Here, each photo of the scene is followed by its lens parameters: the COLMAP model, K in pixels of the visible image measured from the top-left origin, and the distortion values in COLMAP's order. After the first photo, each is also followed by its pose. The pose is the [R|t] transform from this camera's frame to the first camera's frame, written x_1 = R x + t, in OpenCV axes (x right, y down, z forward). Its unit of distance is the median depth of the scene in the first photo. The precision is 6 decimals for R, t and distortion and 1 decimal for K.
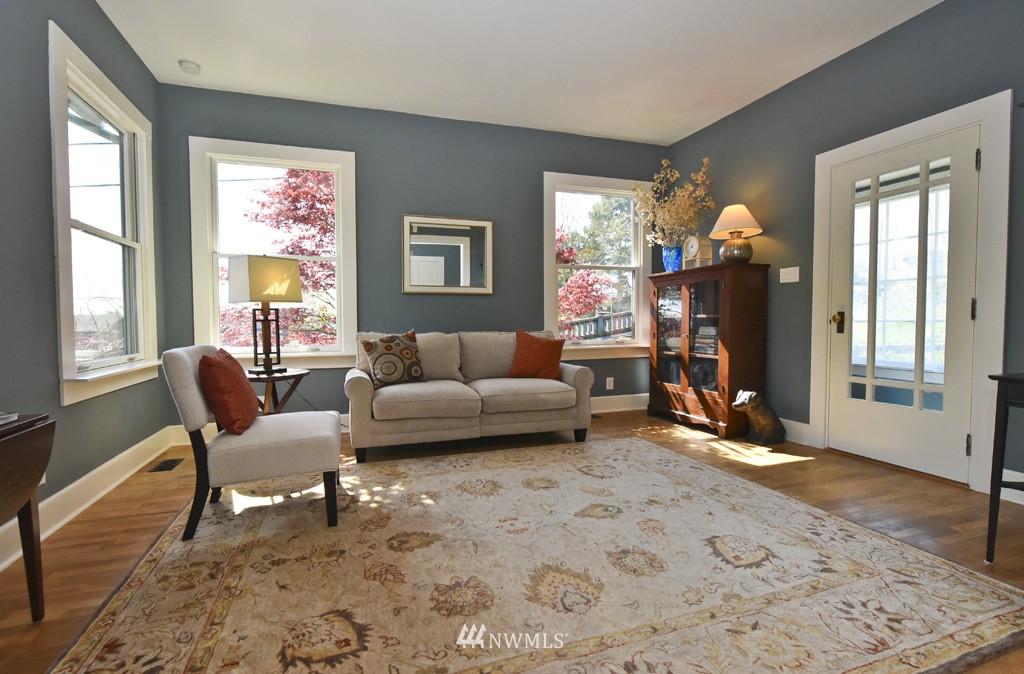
lens RADIAL K [[468.6, 0, 494.6], [0, 468.6, 338.2], [0, 0, 1]] dist [-0.011337, -0.000821]
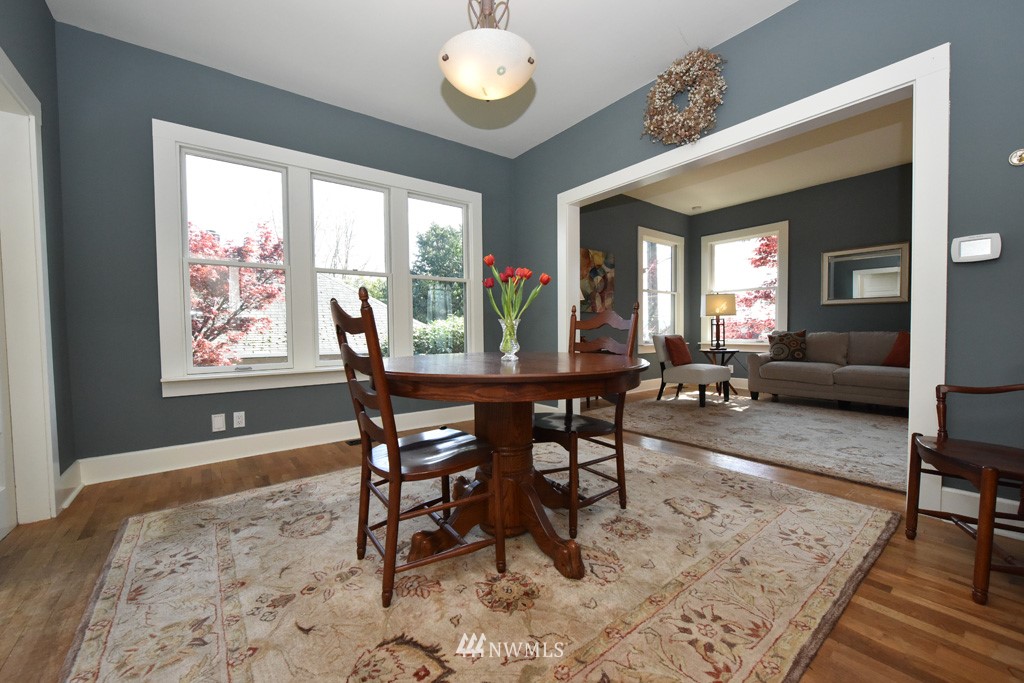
lens RADIAL K [[403.9, 0, 509.9], [0, 403.9, 343.0], [0, 0, 1]] dist [-0.012738, -0.000031]
pose [[0.325603, 0.032826, -0.944936, 0.851428], [-0.030593, 0.999240, 0.024171, 0.027110], [0.945011, 0.021039, 0.326360, -0.427044]]
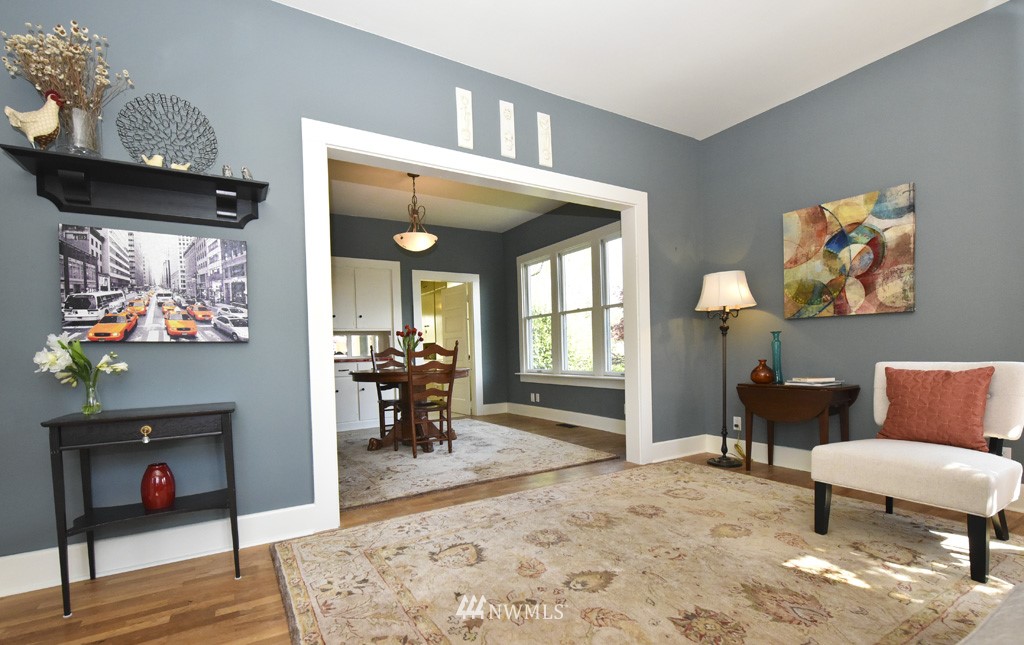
lens RADIAL K [[467.6, 0, 514.4], [0, 467.6, 360.2], [0, 0, 1]] dist [-0.001616, -0.000208]
pose [[-0.972580, 0.035540, -0.229839, 0.361117], [0.021700, 0.997811, 0.062468, -0.047067], [0.231556, 0.055768, -0.971222, 1.192034]]
